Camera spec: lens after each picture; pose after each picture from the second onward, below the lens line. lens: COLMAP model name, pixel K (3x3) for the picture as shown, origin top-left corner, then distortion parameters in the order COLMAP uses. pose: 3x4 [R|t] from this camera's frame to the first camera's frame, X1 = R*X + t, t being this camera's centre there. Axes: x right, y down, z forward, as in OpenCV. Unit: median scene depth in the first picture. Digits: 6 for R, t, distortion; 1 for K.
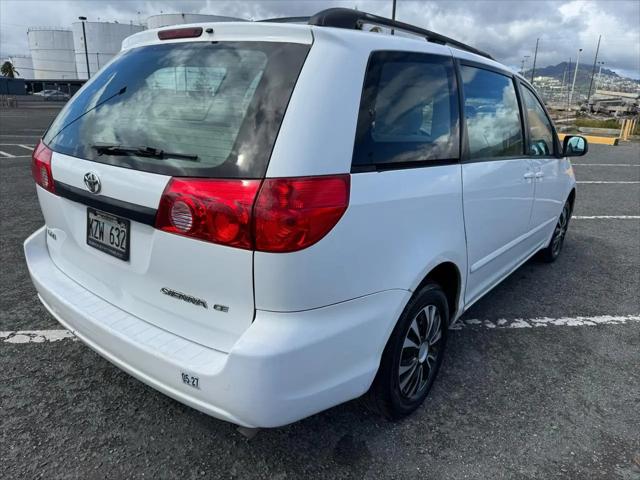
lens RADIAL K [[450.4, 0, 320.0], [0, 450.4, 240.0], [0, 0, 1]] dist [0.049476, -0.052705]
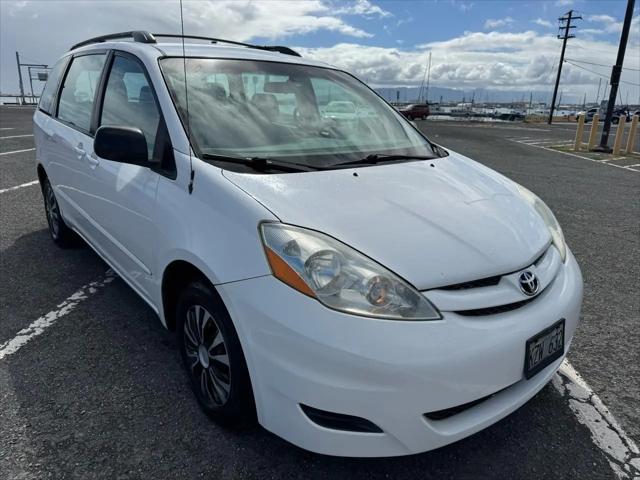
lens RADIAL K [[455.1, 0, 328.8], [0, 455.1, 233.0], [0, 0, 1]] dist [-0.005076, -0.004130]
pose [[-0.199170, 0.235788, -0.951176, 1.852592], [-0.315490, 0.903518, 0.290036, -0.610445], [0.927792, 0.357853, -0.105564, 2.313416]]
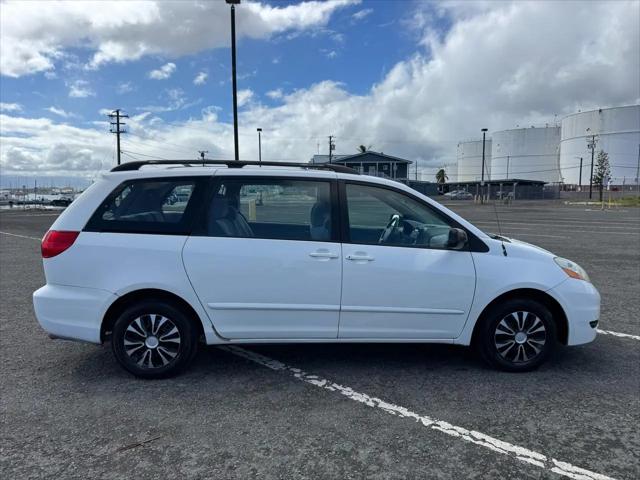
lens RADIAL K [[443.0, 0, 322.2], [0, 443.0, 248.2], [0, 0, 1]] dist [0.040297, -0.060297]
pose [[0.661604, 0.060529, -0.747407, 1.857518], [-0.195863, 0.976084, -0.094329, -0.063751], [0.723822, 0.208798, 0.657636, 0.283017]]
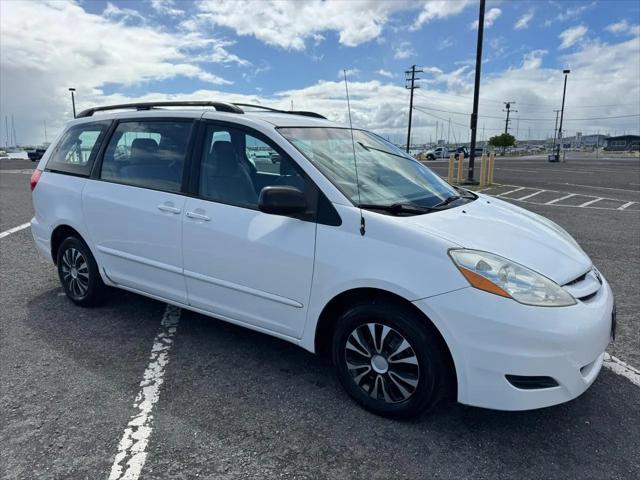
lens RADIAL K [[450.1, 0, 323.8], [0, 450.1, 234.7], [0, 0, 1]] dist [0.031335, -0.040585]
pose [[0.074768, 0.157286, -0.984719, 2.146985], [-0.288682, 0.948613, 0.129600, -0.455599], [0.954501, 0.274580, 0.116331, 1.713983]]
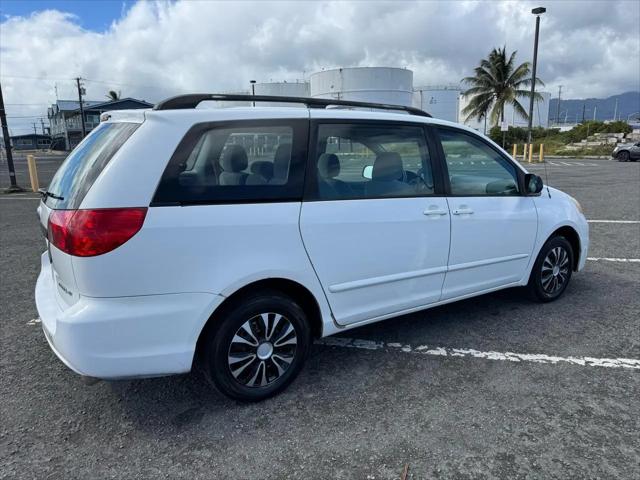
lens RADIAL K [[445.8, 0, 319.3], [0, 445.8, 237.2], [0, 0, 1]] dist [0.047207, -0.056252]
pose [[0.945329, 0.023116, -0.325299, 0.750726], [-0.052313, 0.995316, -0.081296, 0.028464], [0.321896, 0.093869, 0.942110, -0.136171]]
